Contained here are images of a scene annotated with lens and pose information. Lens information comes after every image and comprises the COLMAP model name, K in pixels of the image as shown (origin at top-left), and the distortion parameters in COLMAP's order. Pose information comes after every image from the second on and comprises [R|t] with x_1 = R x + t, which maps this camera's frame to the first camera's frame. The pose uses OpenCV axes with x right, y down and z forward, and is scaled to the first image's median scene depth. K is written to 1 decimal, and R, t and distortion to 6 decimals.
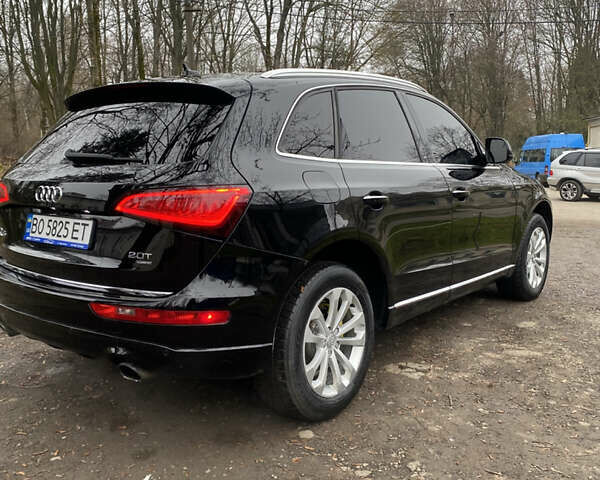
lens RADIAL K [[654.4, 0, 309.4], [0, 654.4, 248.0], [0, 0, 1]] dist [0.174919, -0.557995]
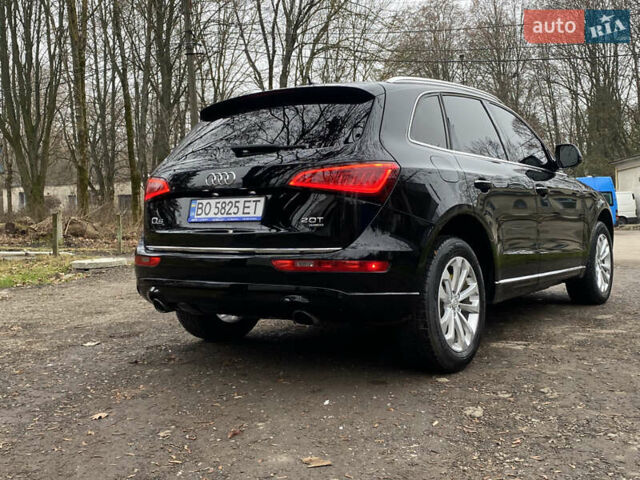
lens RADIAL K [[764.5, 0, 323.6], [0, 764.5, 240.4], [0, 0, 1]] dist [0.166376, -0.493969]
pose [[0.998801, -0.025578, 0.041745, -0.236131], [0.030113, 0.993262, -0.111908, 0.165819], [-0.038601, 0.113031, 0.992841, -0.318993]]
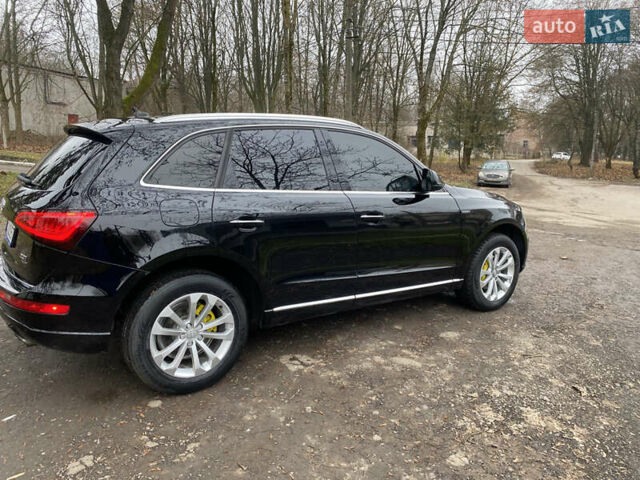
lens RADIAL K [[522.4, 0, 320.0], [0, 522.4, 240.0], [0, 0, 1]] dist [-0.002261, 0.041708]
pose [[0.945291, 0.088331, -0.314043, 0.535071], [-0.075349, 0.995734, 0.053264, -0.105141], [0.317408, -0.026687, 0.947913, 0.123179]]
